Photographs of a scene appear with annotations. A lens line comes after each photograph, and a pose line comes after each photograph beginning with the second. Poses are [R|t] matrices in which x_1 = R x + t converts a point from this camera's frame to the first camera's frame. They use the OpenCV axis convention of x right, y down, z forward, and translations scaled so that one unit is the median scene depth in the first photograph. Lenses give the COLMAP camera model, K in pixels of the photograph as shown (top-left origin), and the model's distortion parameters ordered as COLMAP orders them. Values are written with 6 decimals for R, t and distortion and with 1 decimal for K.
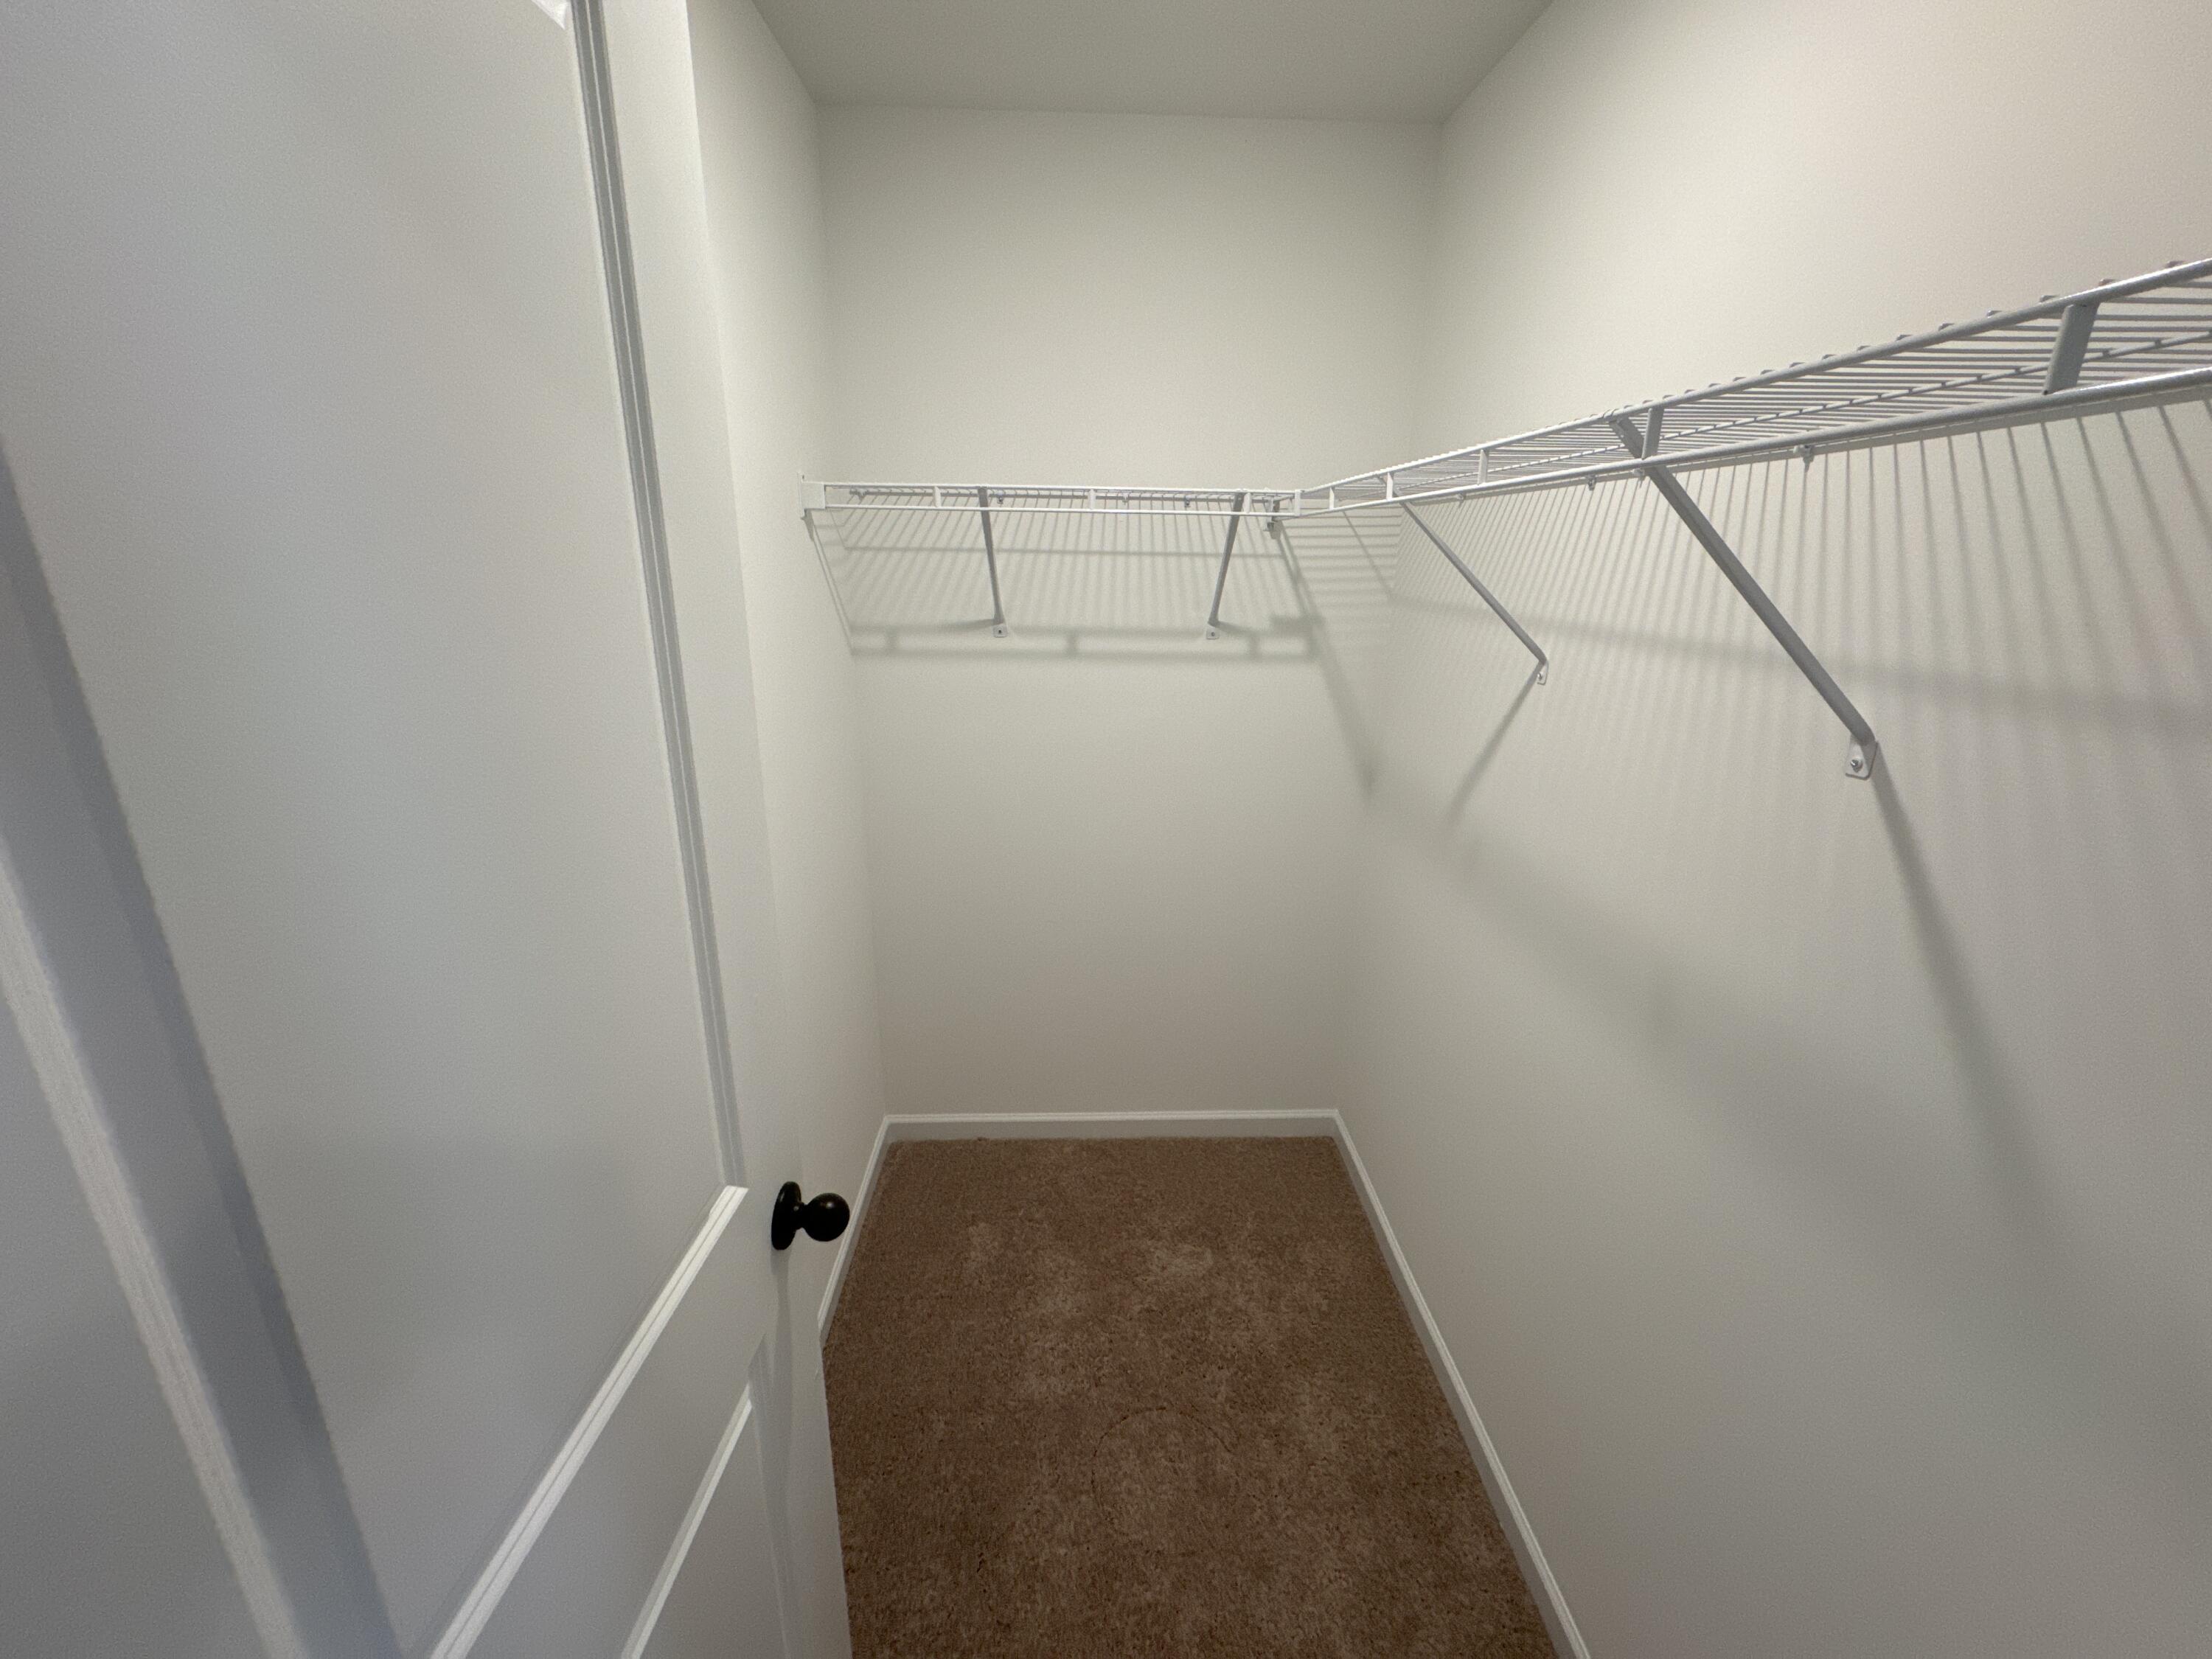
lens RADIAL K [[878.5, 0, 1104.3], [0, 878.5, 832.3], [0, 0, 1]] dist [-0.002118, 0.000333]
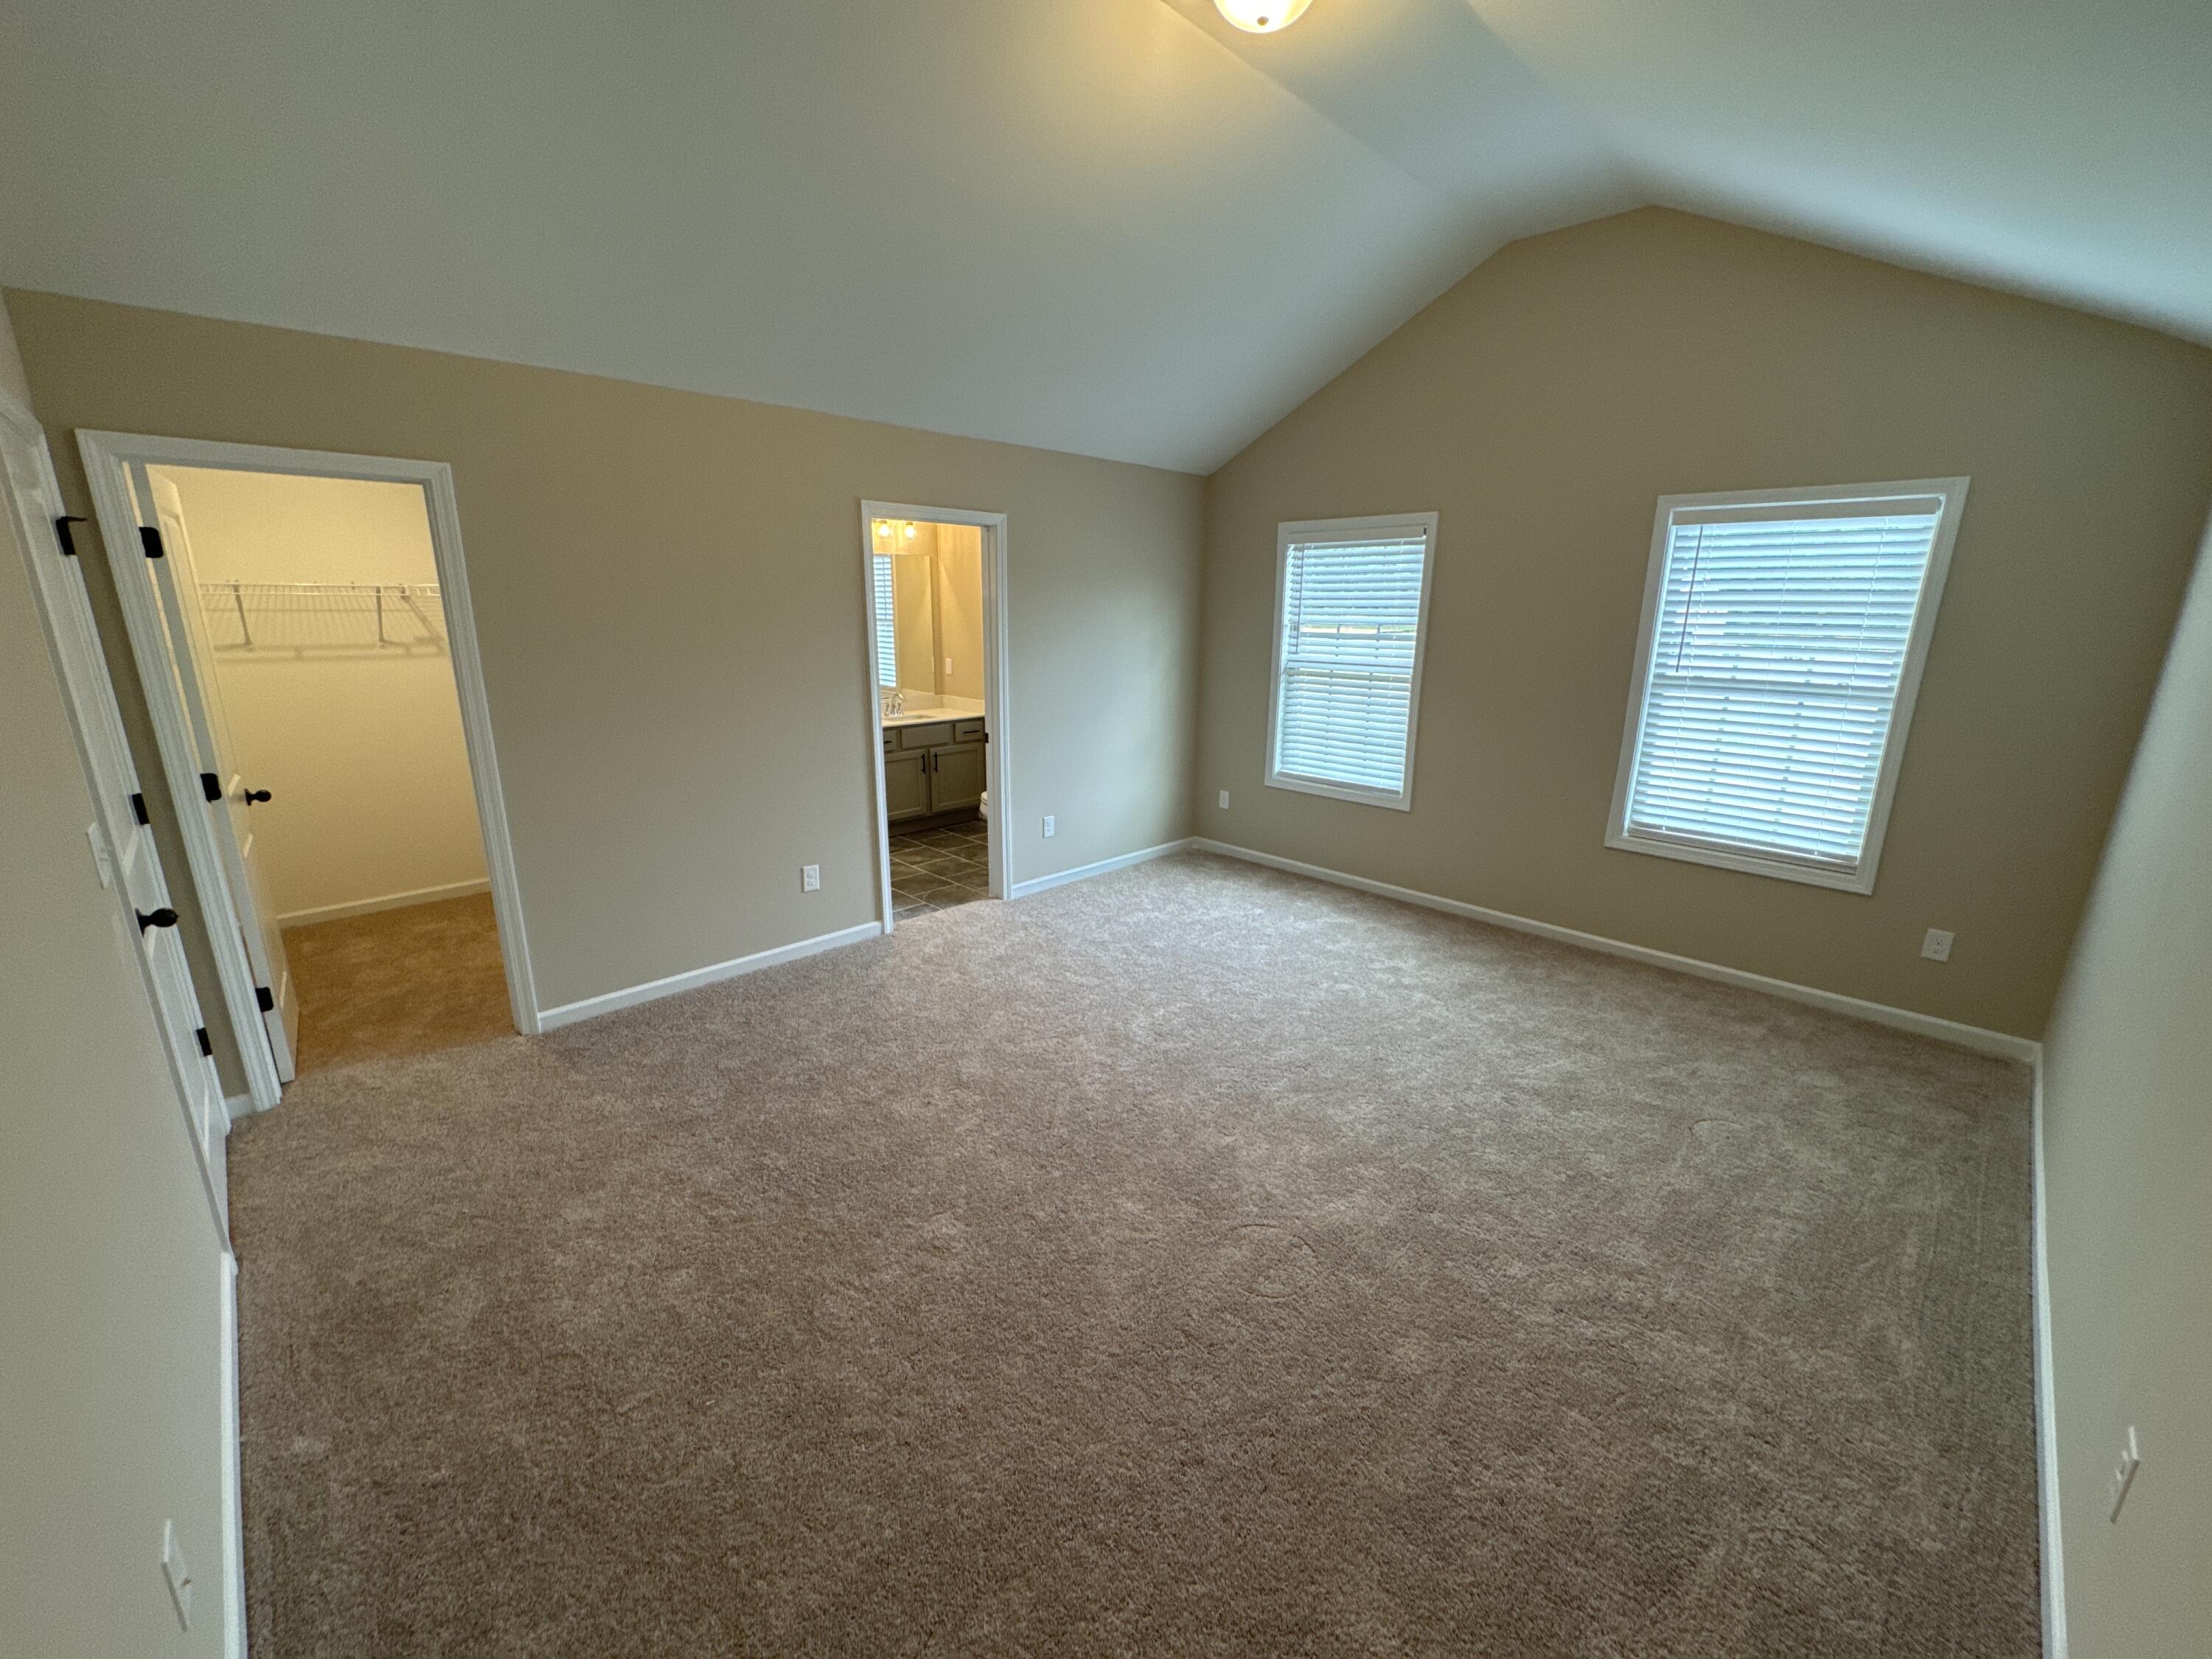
lens RADIAL K [[878.5, 0, 1104.3], [0, 878.5, 832.3], [0, 0, 1]] dist [-0.002118, 0.000333]
pose [[0.733092, -0.178310, 0.656339, -0.077966], [0.205455, 0.977996, 0.036215, 0.524288], [-0.648355, 0.108299, 0.753596, -1.781864]]
